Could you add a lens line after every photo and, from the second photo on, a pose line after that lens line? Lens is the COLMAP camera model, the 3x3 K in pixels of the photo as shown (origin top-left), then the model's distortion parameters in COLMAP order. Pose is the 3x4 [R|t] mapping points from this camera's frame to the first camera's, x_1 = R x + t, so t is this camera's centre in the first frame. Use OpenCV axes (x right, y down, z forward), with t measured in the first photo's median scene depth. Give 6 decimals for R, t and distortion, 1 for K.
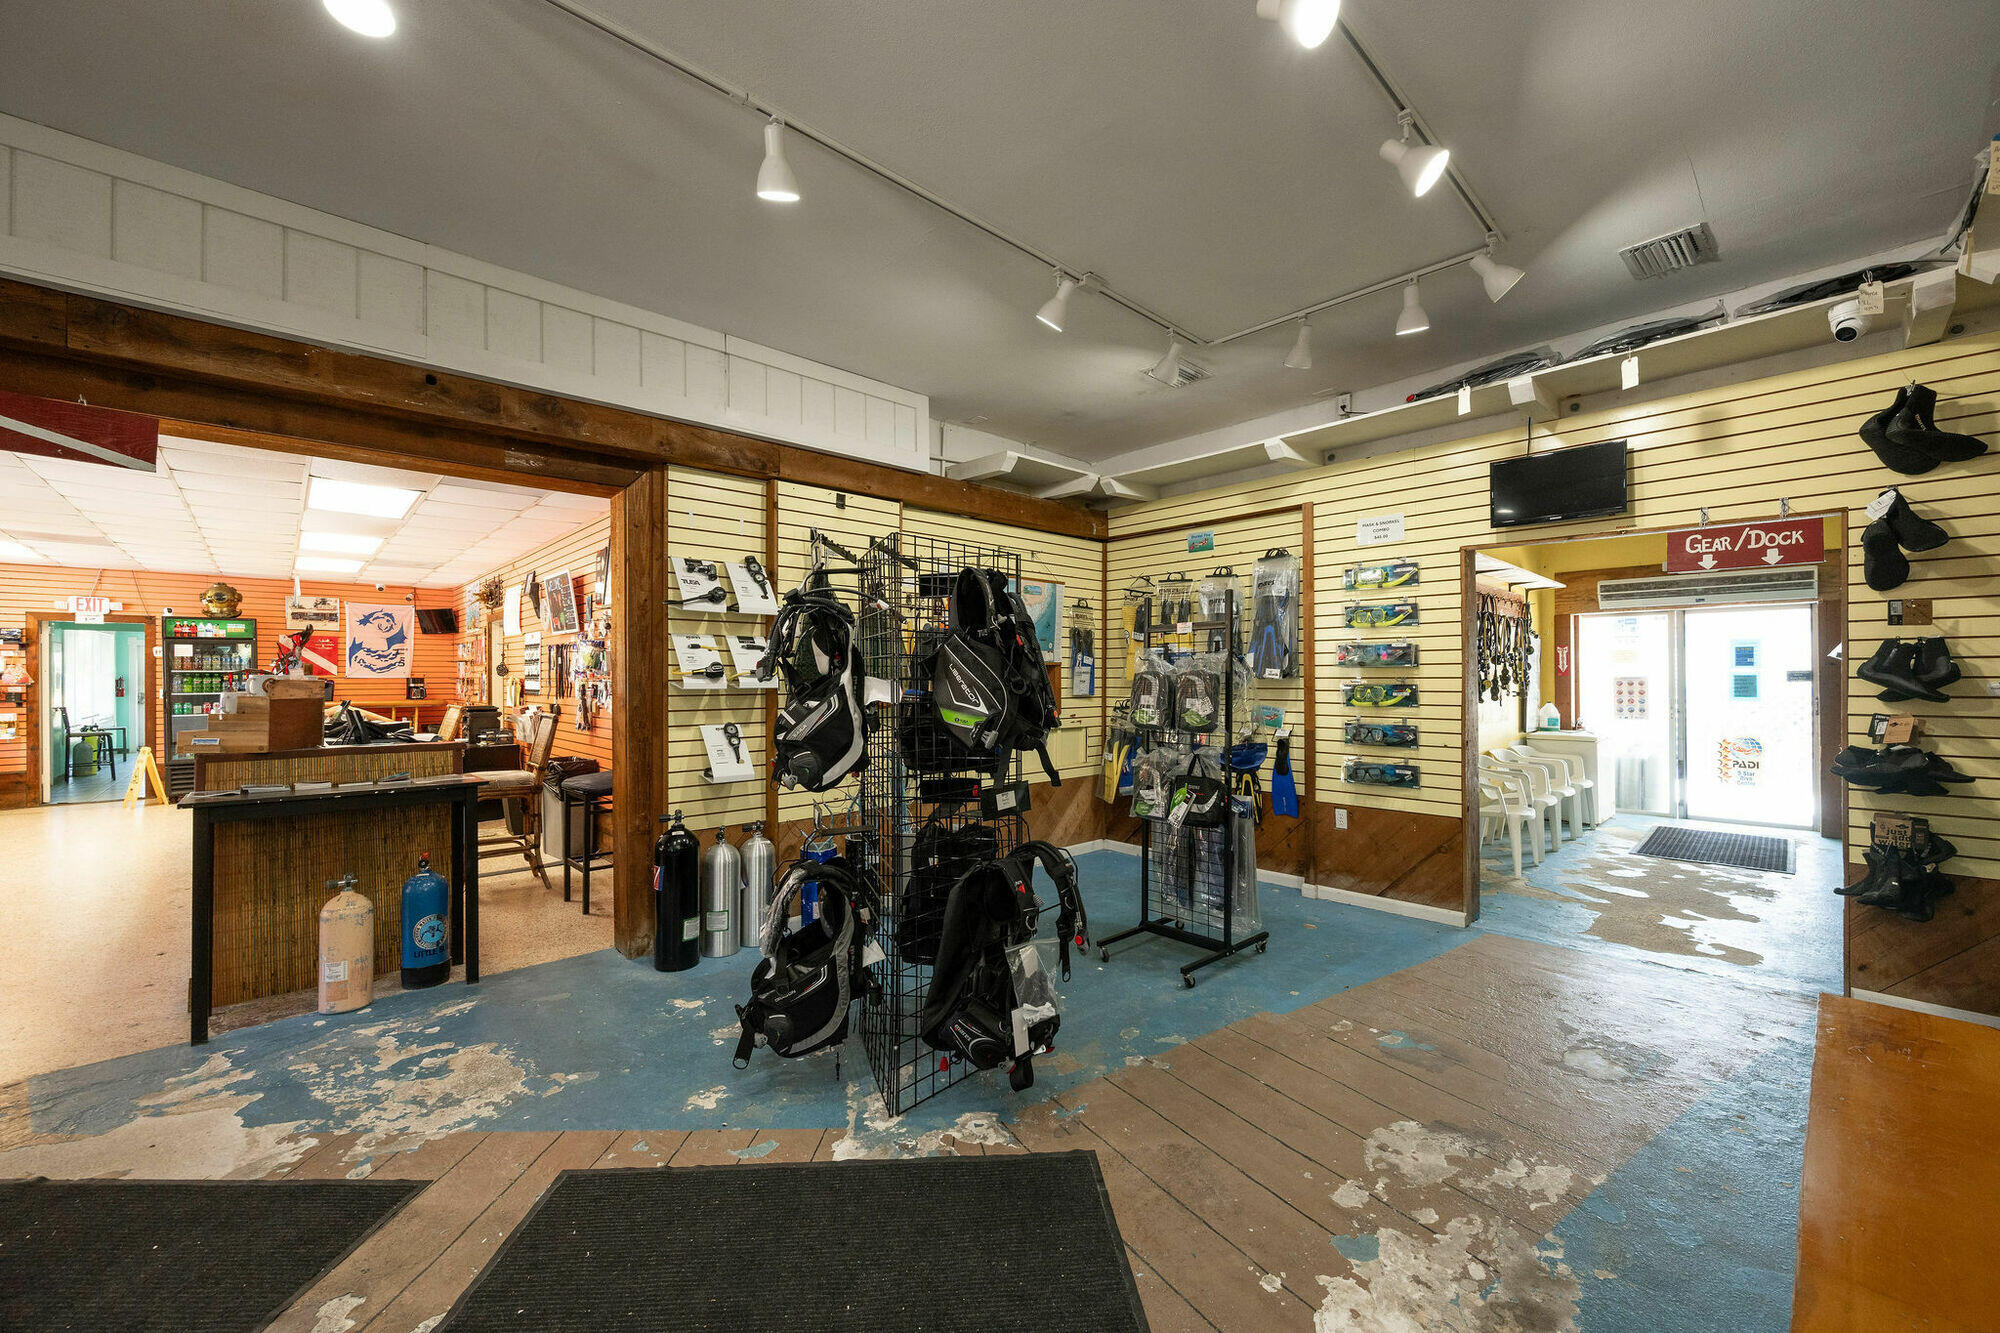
lens RADIAL K [[782.7, 0, 1004.3], [0, 782.7, 676.3], [0, 0, 1]] dist [-0.002061, 0.000061]
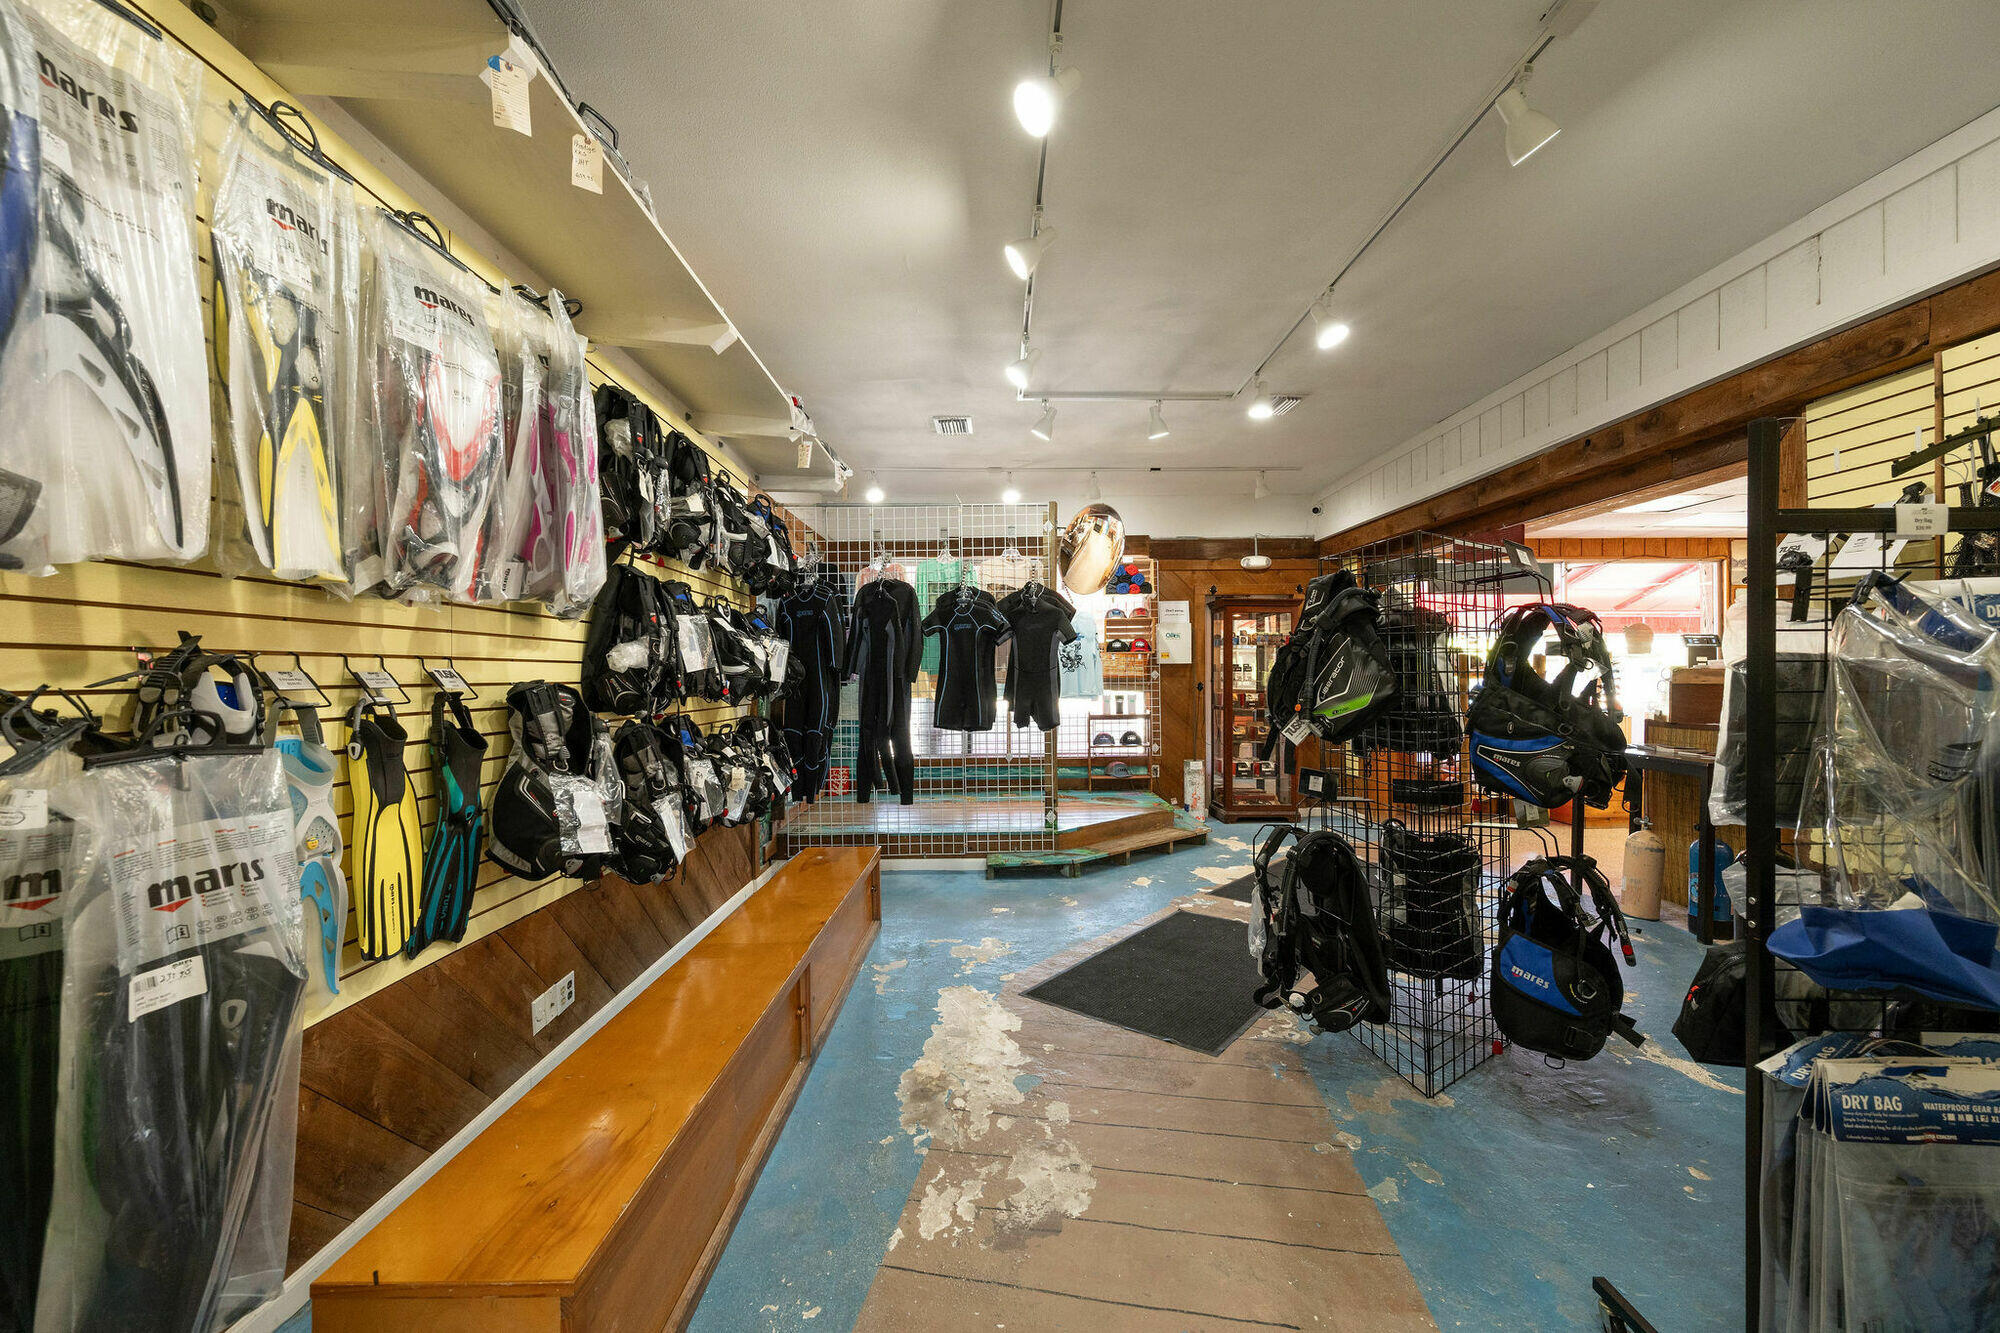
lens RADIAL K [[782.7, 0, 1004.6], [0, 782.7, 675.3], [0, 0, 1]] dist [-0.002061, 0.000061]
pose [[-0.678167, 0.011158, -0.734823, 0.335146], [0.011444, 0.999924, 0.004622, -0.001395], [0.734819, -0.005275, -0.678243, 0.429842]]
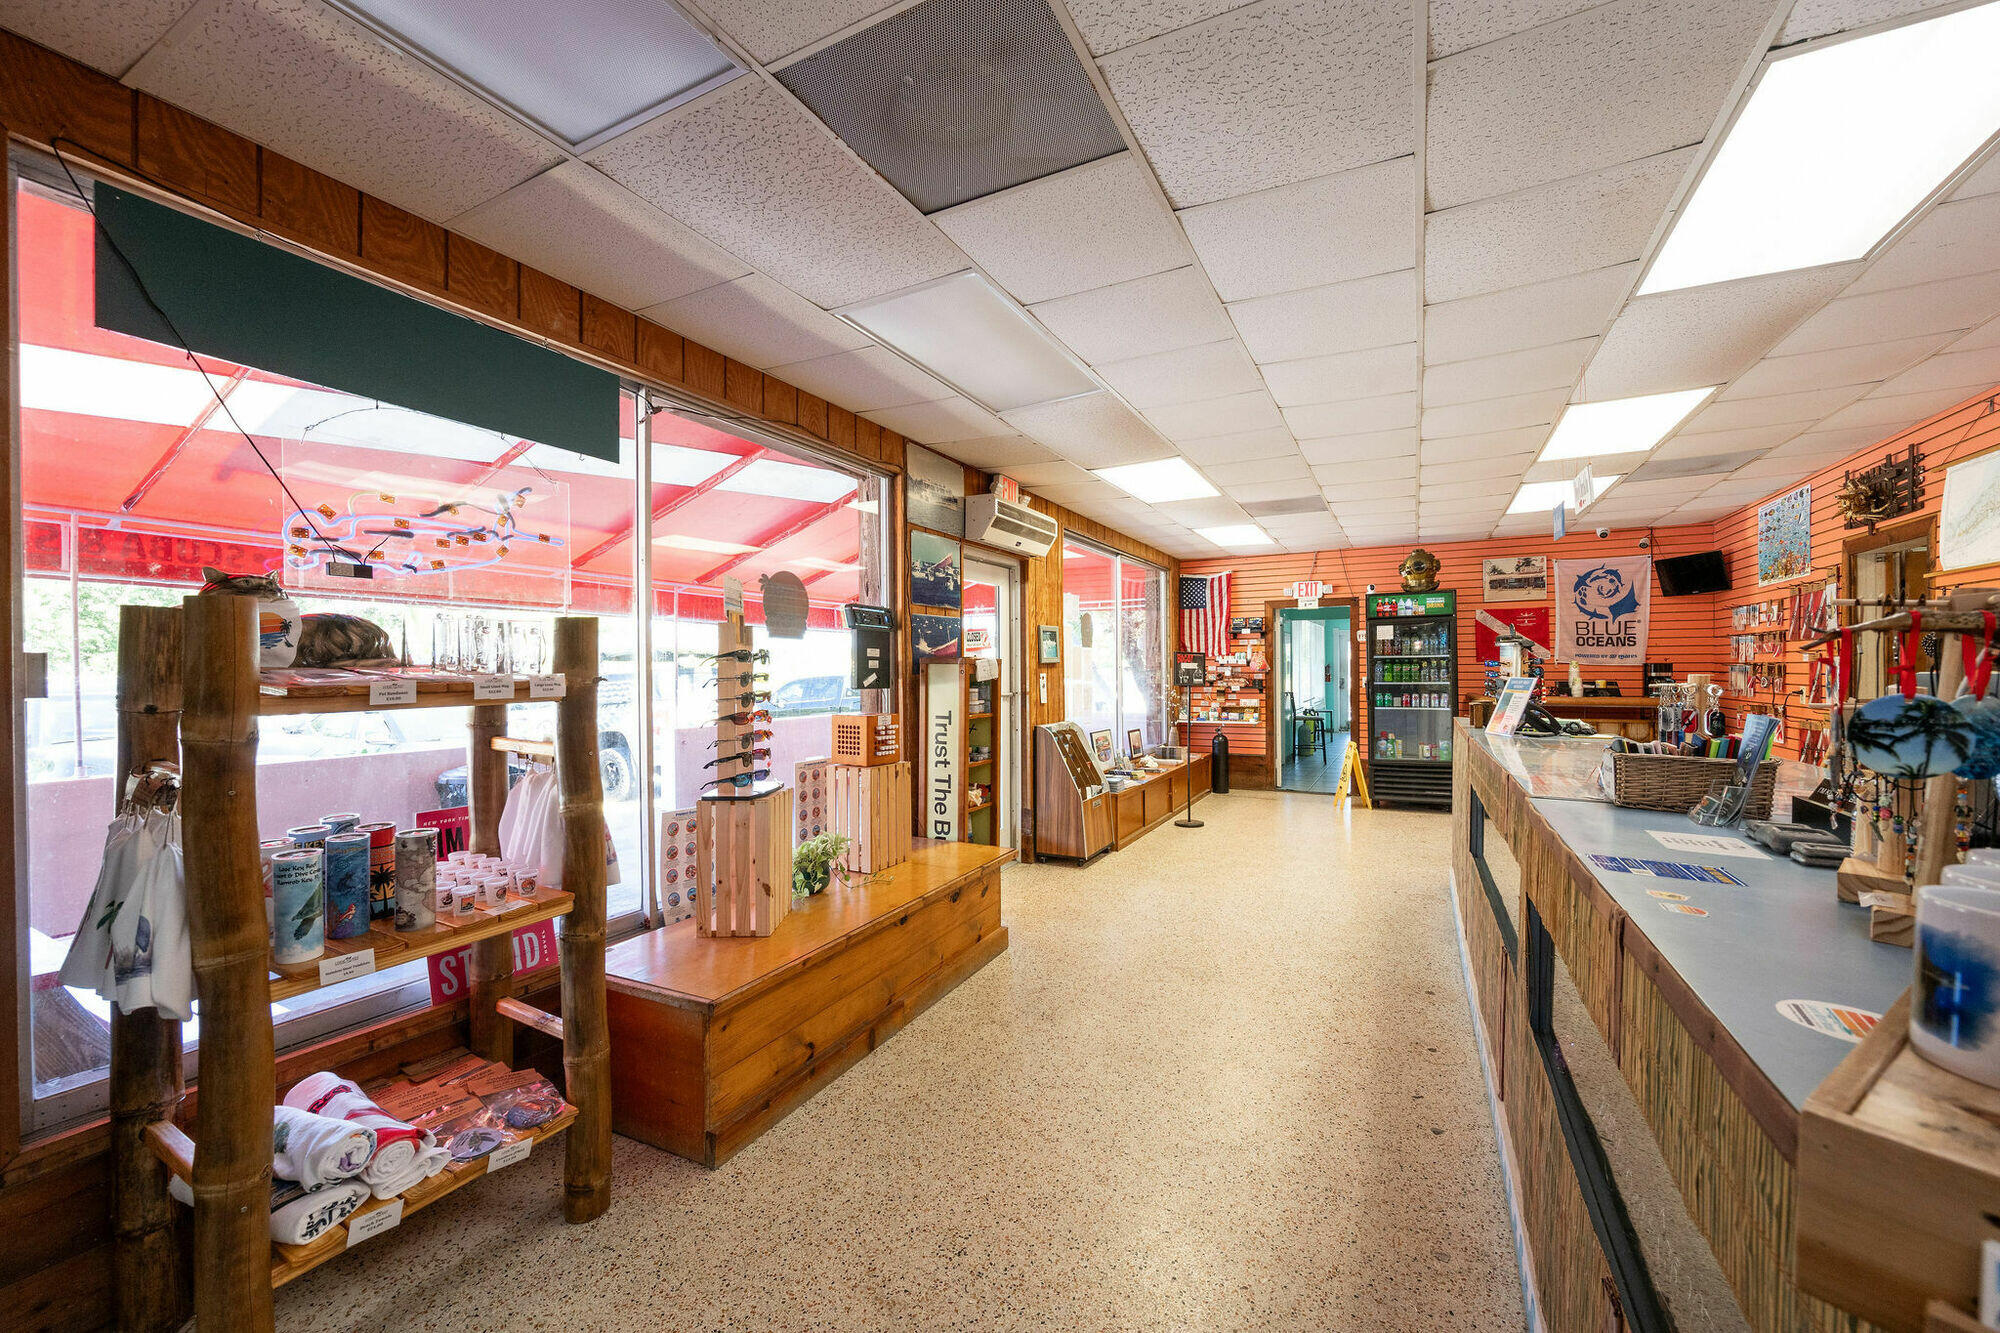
lens RADIAL K [[782.7, 0, 997.4], [0, 782.7, 672.7], [0, 0, 1]] dist [-0.002061, 0.000061]
pose [[0.320929, 0.005407, -0.947088, -0.383838], [0.005109, 0.999959, 0.007440, 0.002536], [0.947090, -0.007226, 0.320888, 0.329768]]
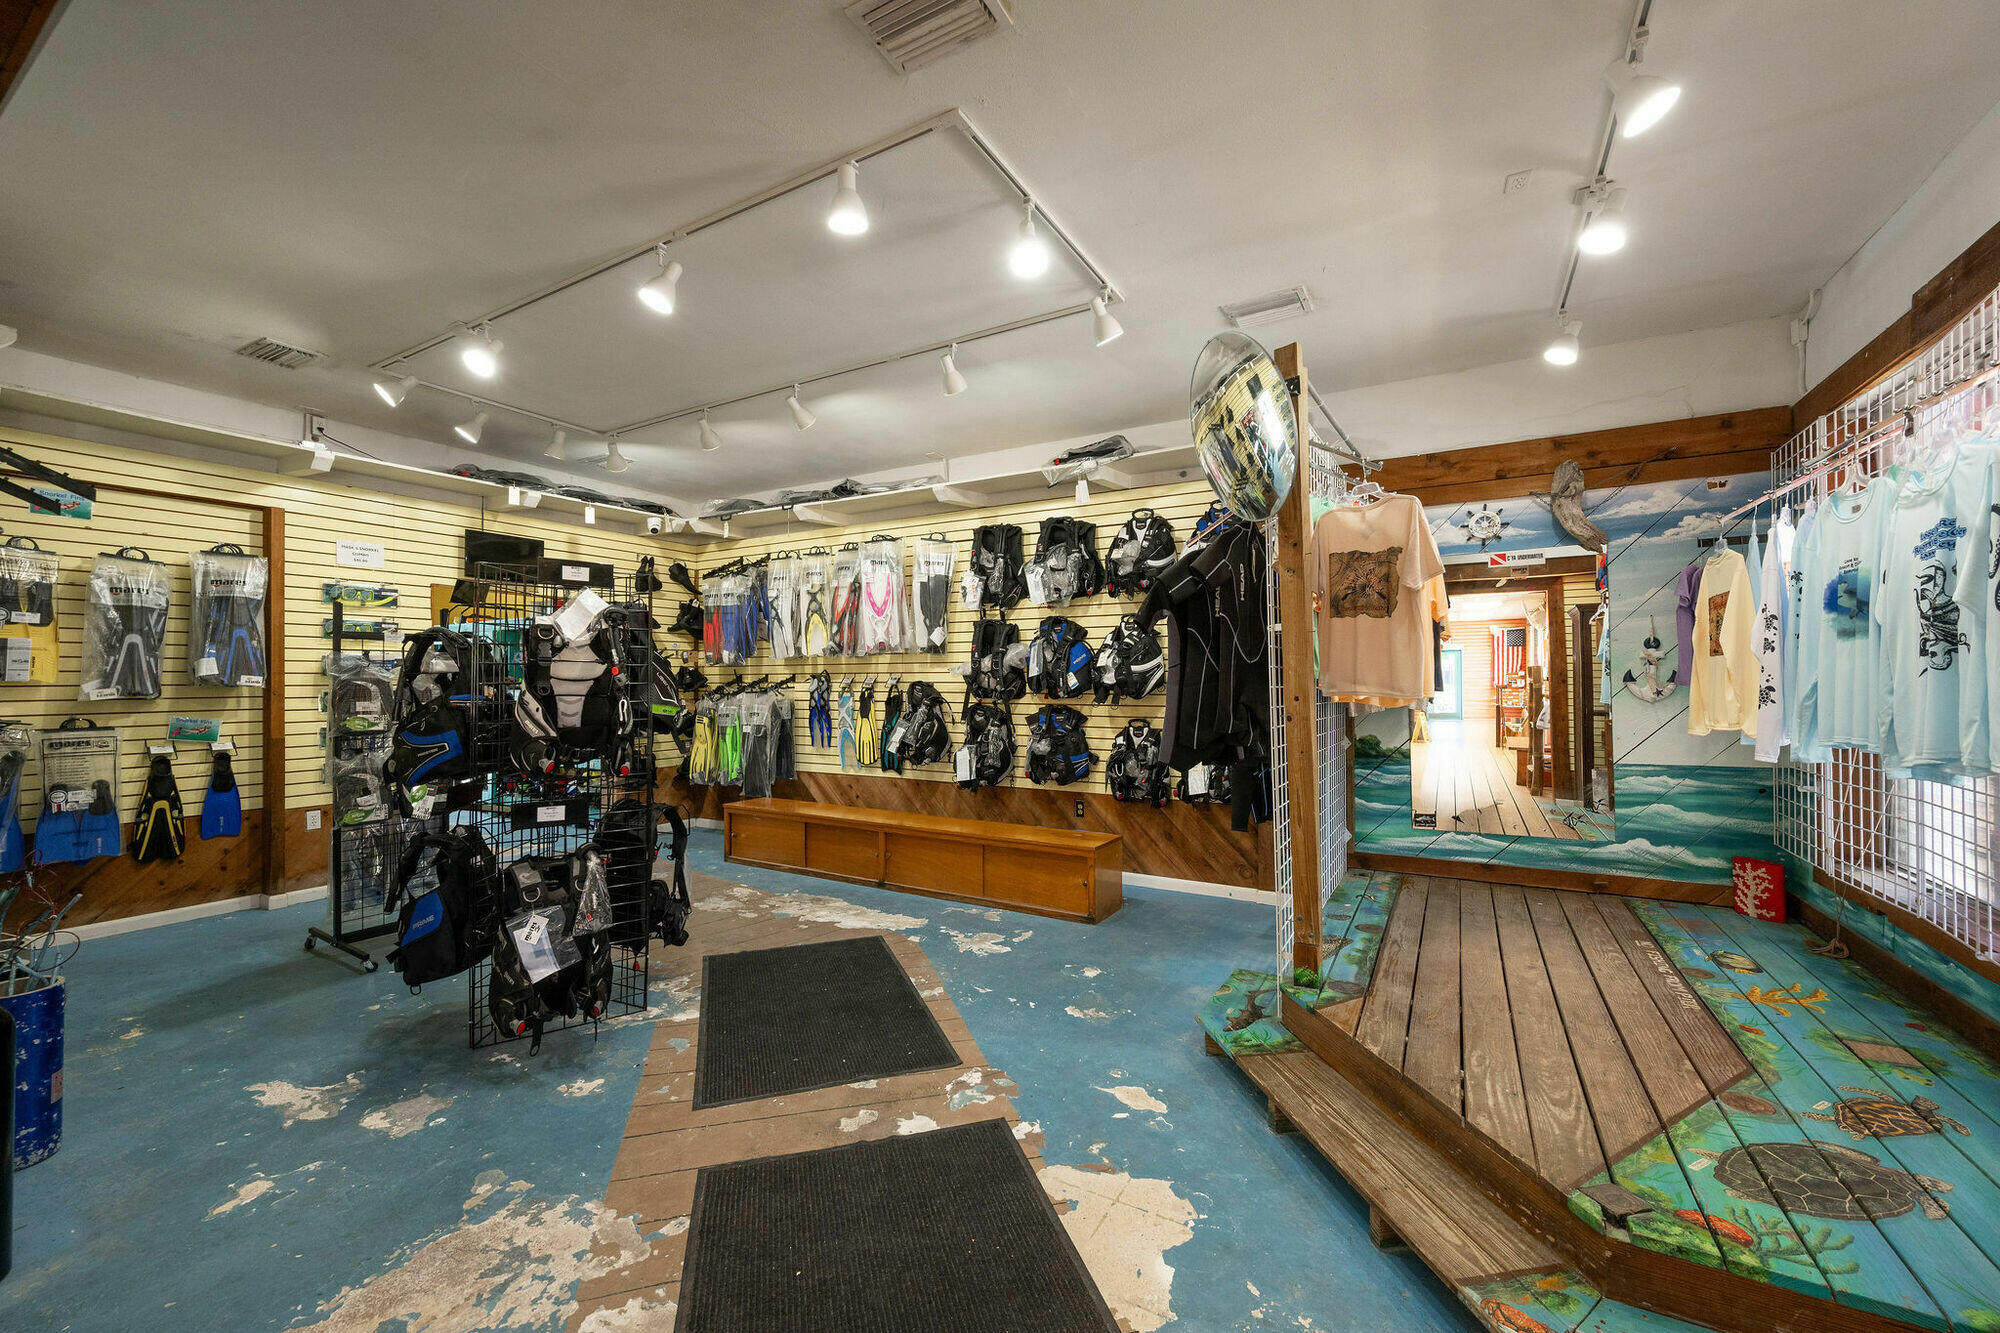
lens RADIAL K [[782.7, 0, 994.3], [0, 782.7, 677.1], [0, 0, 1]] dist [-0.002061, 0.000061]
pose [[-0.272223, 0.008344, 0.962198, -0.464363], [0.005516, 0.999960, -0.007111, 0.002010], [-0.962218, 0.003371, -0.272258, 0.229436]]
